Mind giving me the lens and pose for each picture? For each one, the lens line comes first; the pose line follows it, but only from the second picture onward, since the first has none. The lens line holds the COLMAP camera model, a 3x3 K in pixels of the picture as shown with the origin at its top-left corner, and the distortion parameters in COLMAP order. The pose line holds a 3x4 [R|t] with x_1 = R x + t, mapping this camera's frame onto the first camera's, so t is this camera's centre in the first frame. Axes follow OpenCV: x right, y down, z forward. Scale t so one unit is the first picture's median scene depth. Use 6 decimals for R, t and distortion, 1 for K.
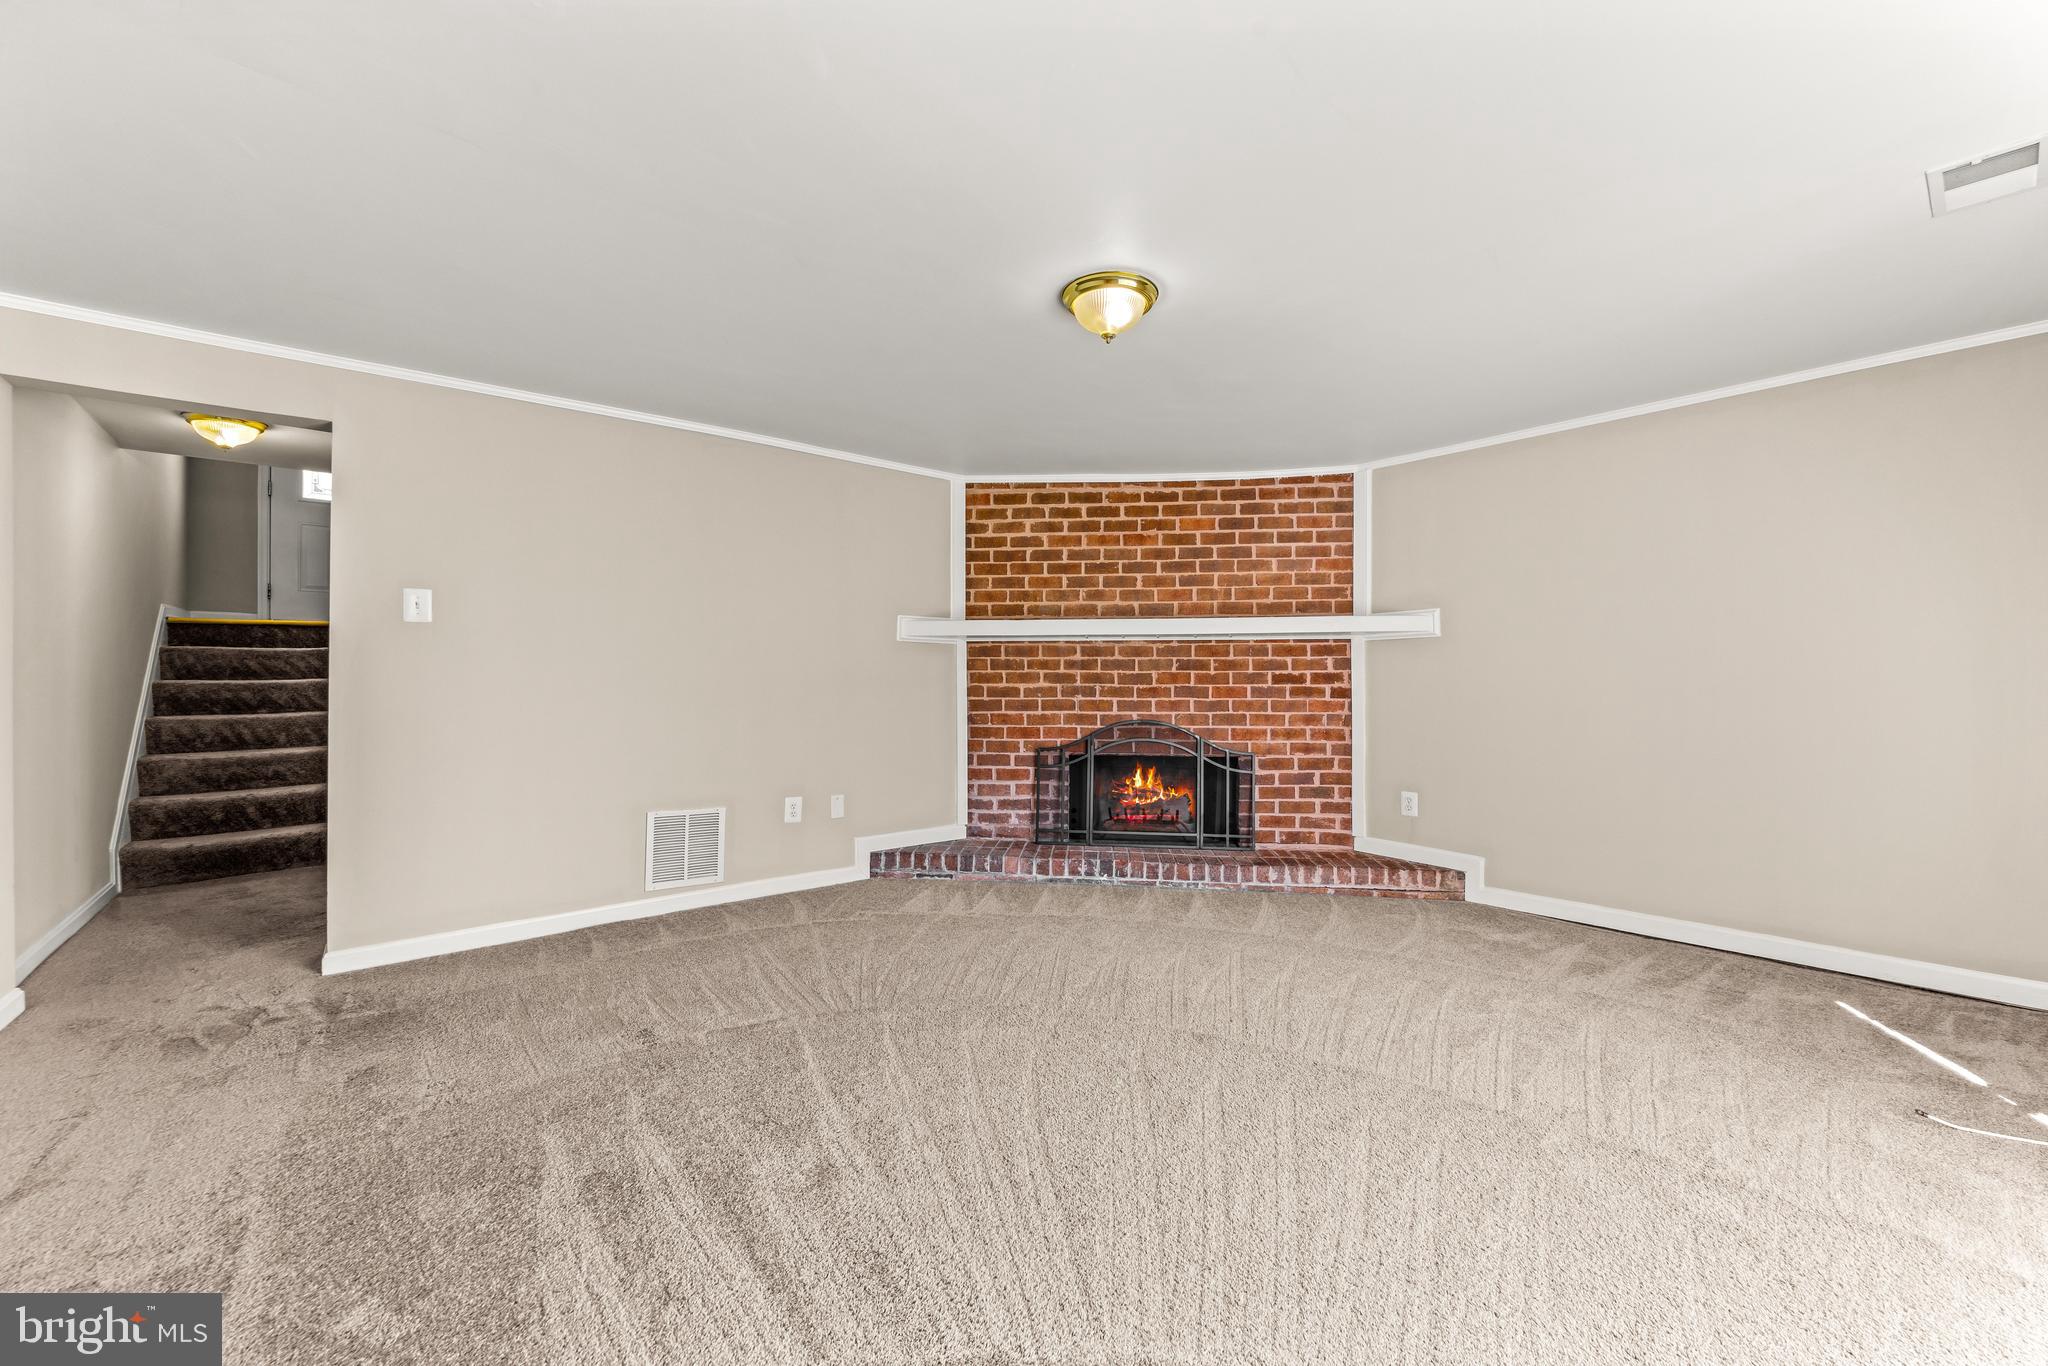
lens RADIAL K [[819.4, 0, 1019.6], [0, 819.4, 678.7], [0, 0, 1]] dist [-0.002249, -0.000077]
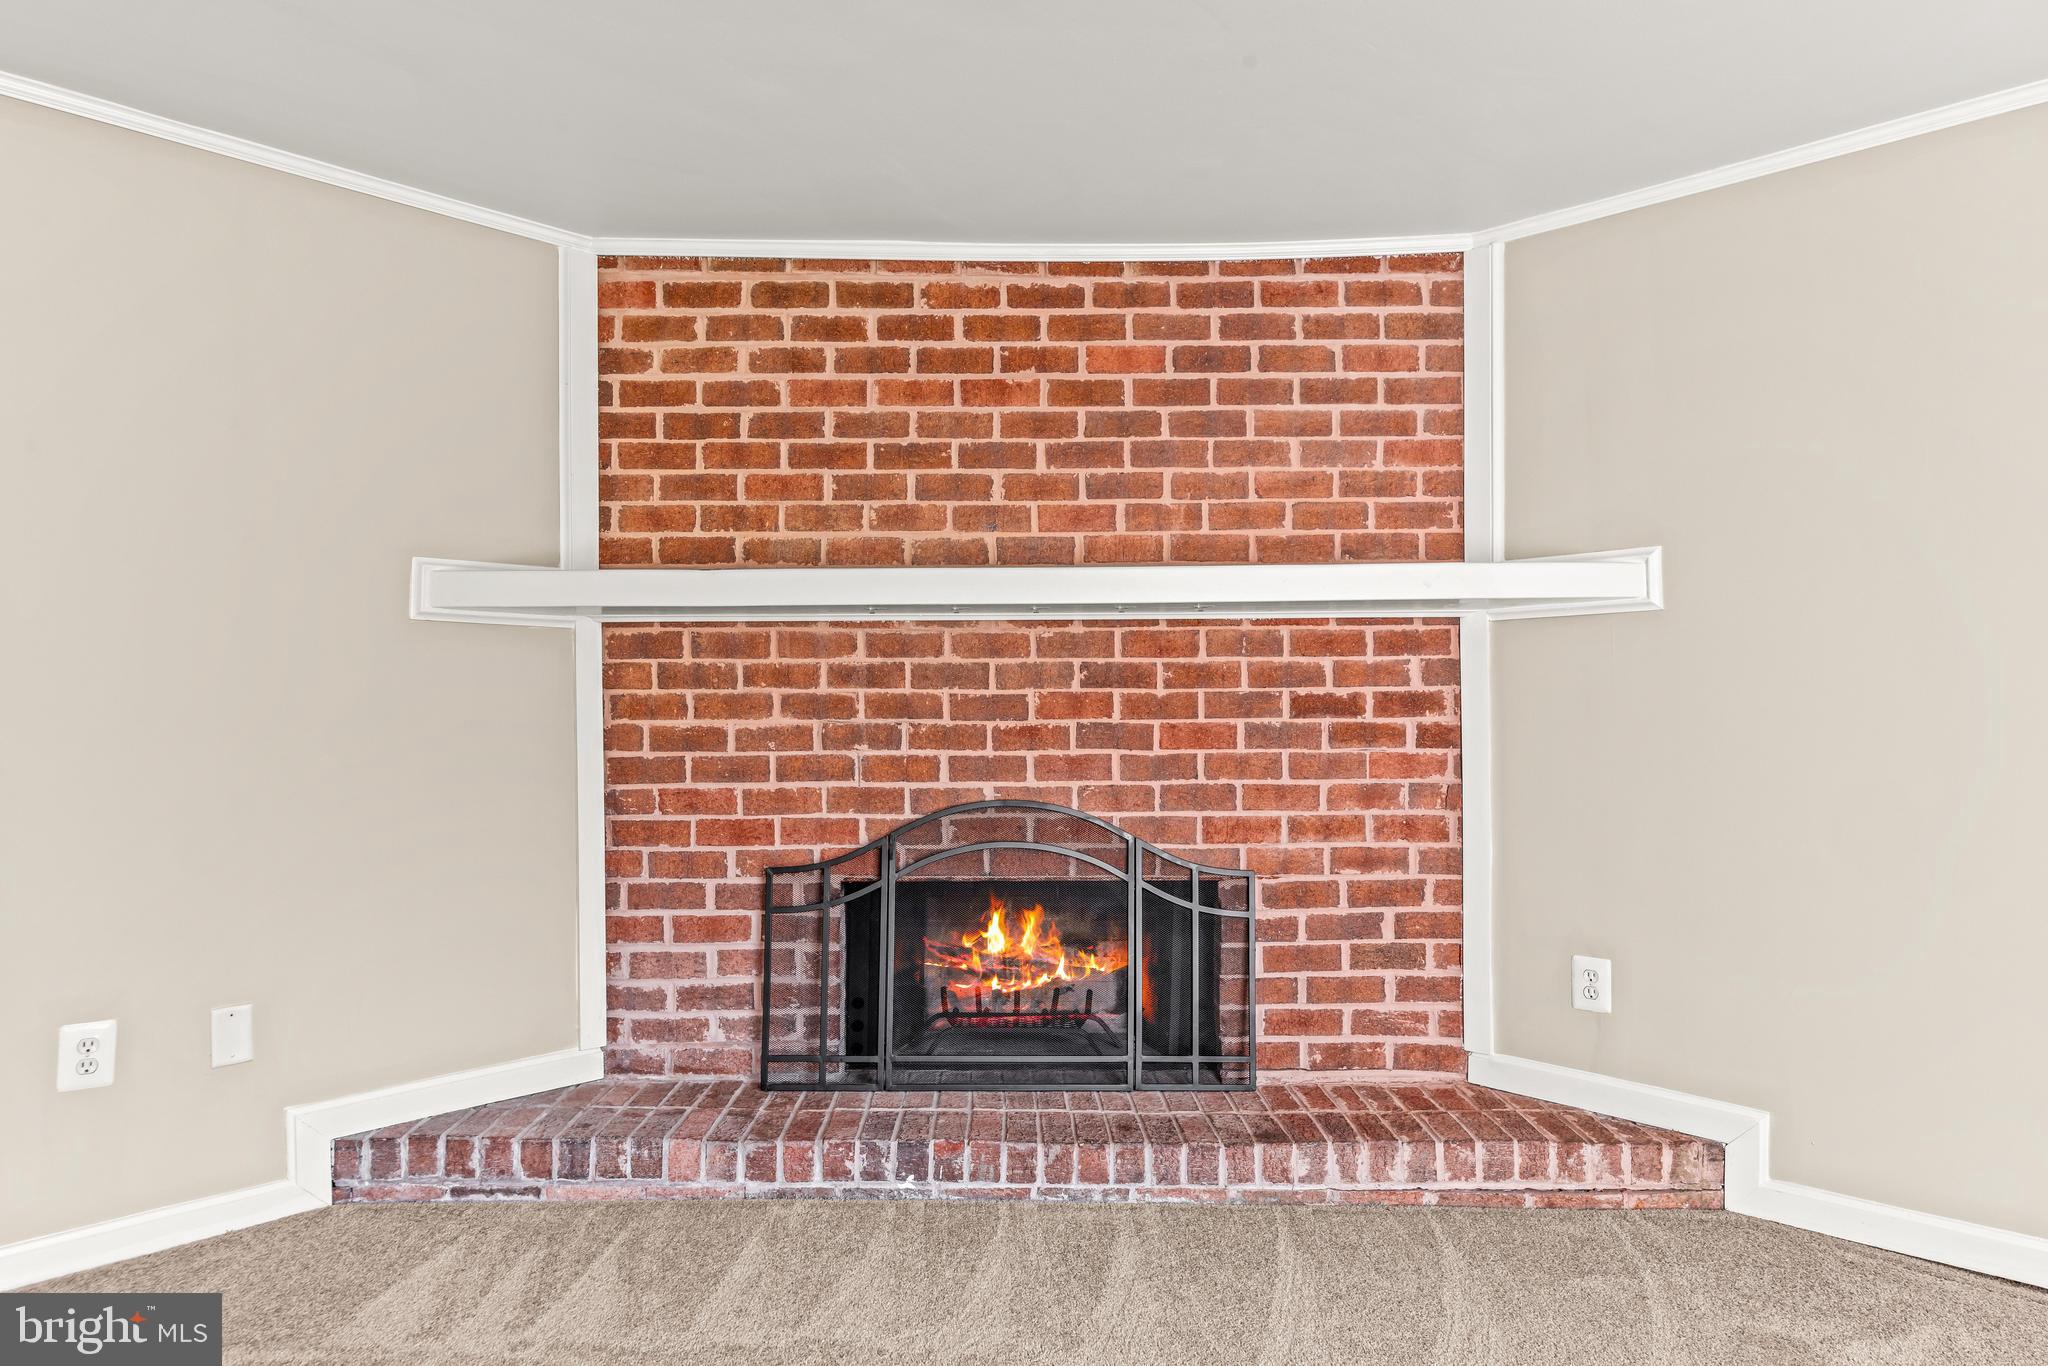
lens RADIAL K [[1254.2, 0, 1016.4], [0, 1254.2, 701.7], [0, 0, 1]] dist [-0.004775, -0.000565]
pose [[0.994322, -0.004964, 0.106296, 0.084043], [0.004845, 0.999987, 0.001377, -0.003709], [-0.106301, -0.000854, 0.994334, 0.327470]]
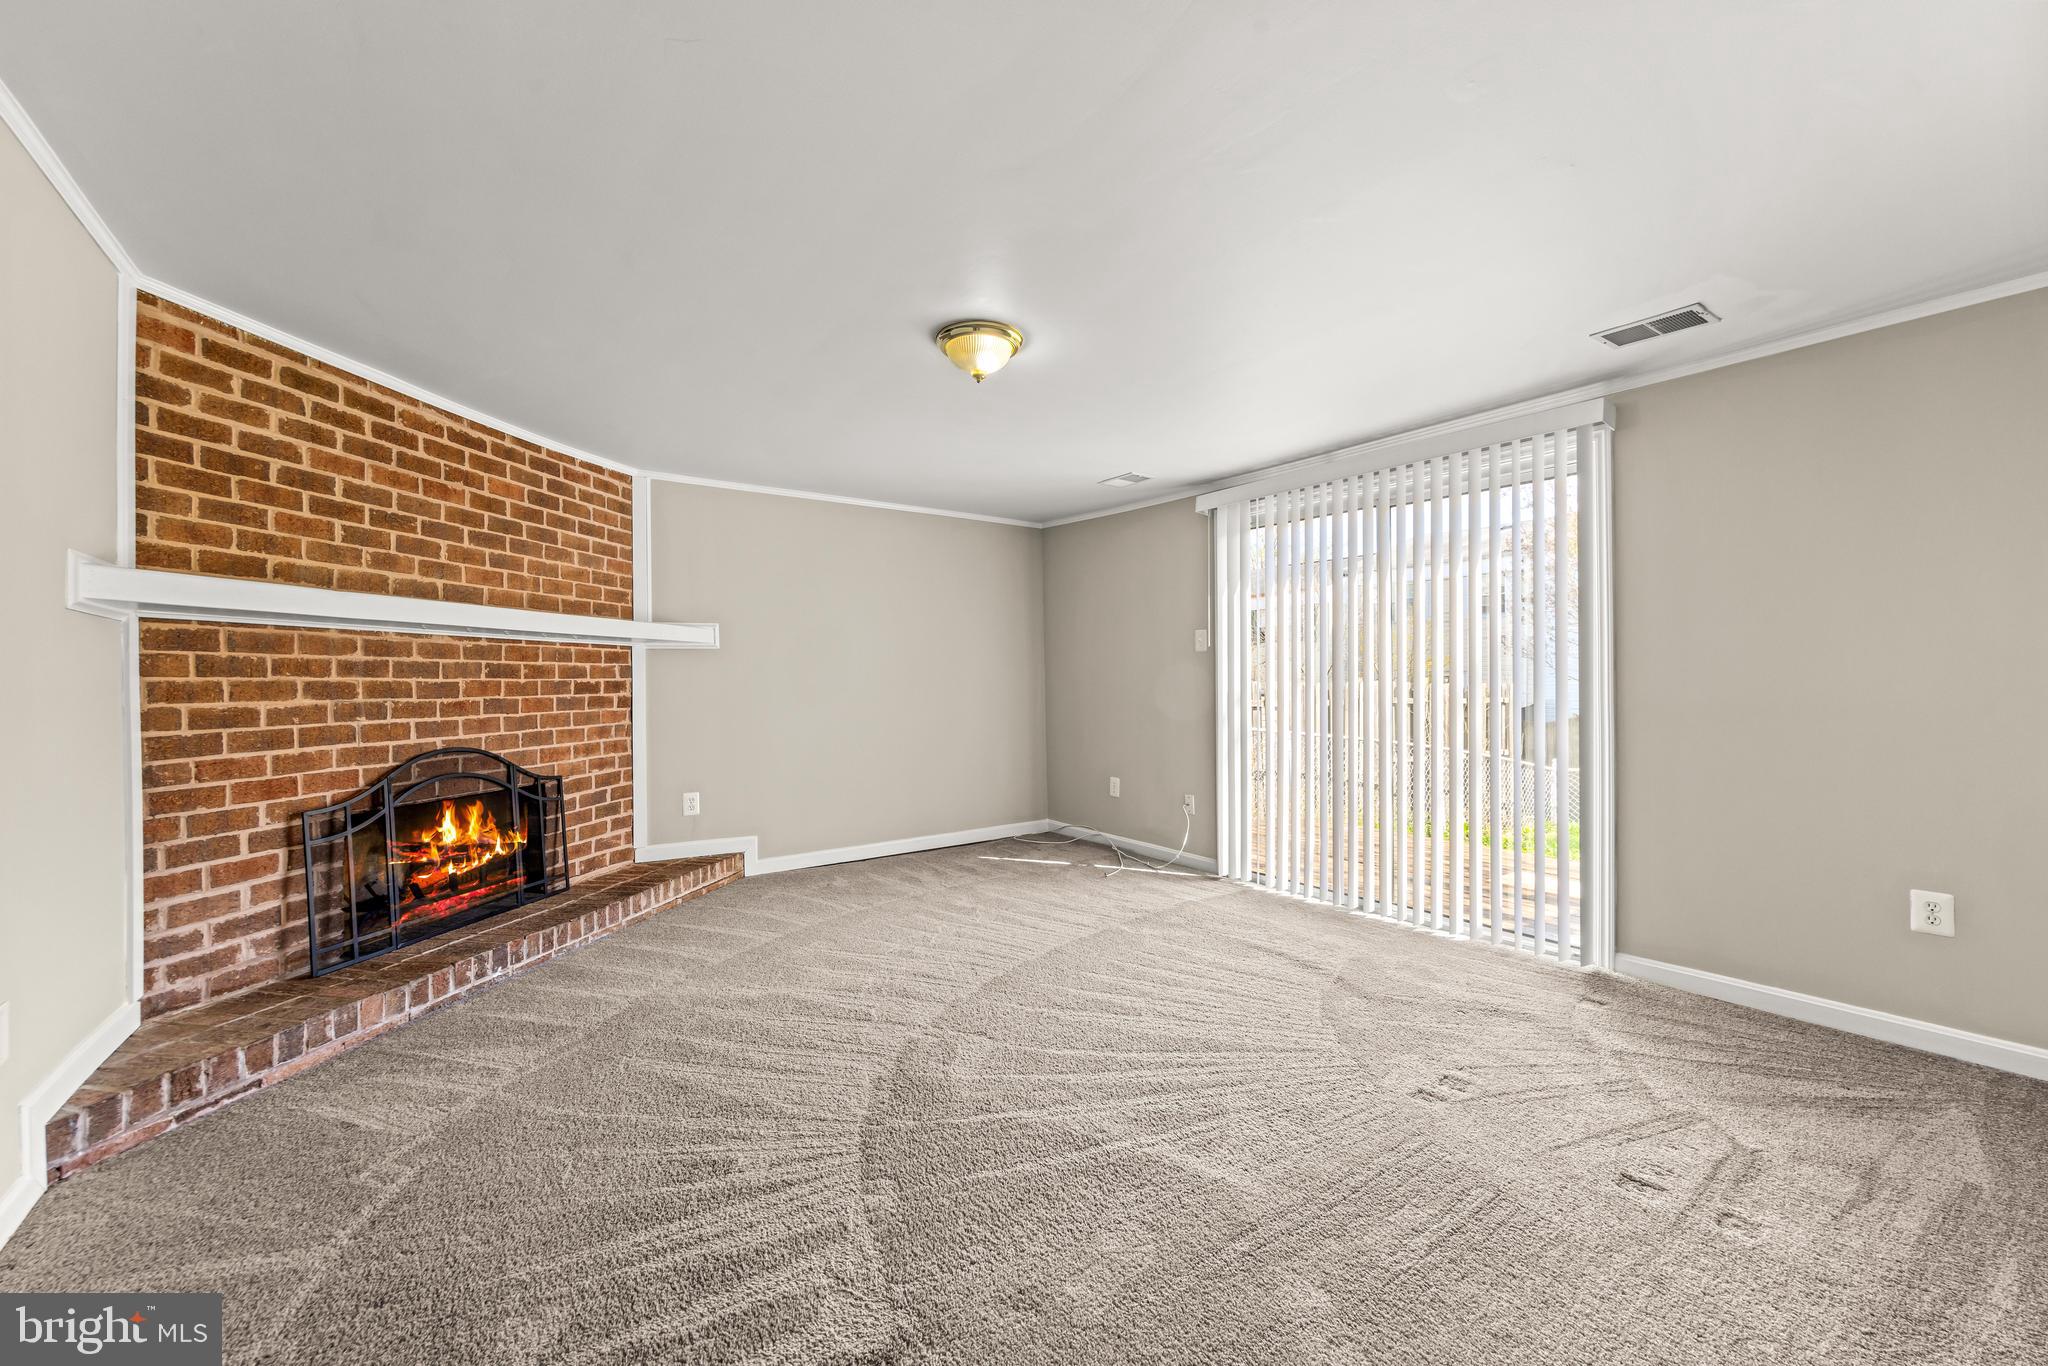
lens RADIAL K [[819.4, 0, 1019.6], [0, 819.4, 678.7], [0, 0, 1]] dist [-0.002249, -0.000077]
pose [[0.075880, 0.001196, 0.997116, -0.517249], [0.006463, 0.999978, -0.001691, -0.005142], [-0.997096, 0.006573, 0.075871, 0.456765]]
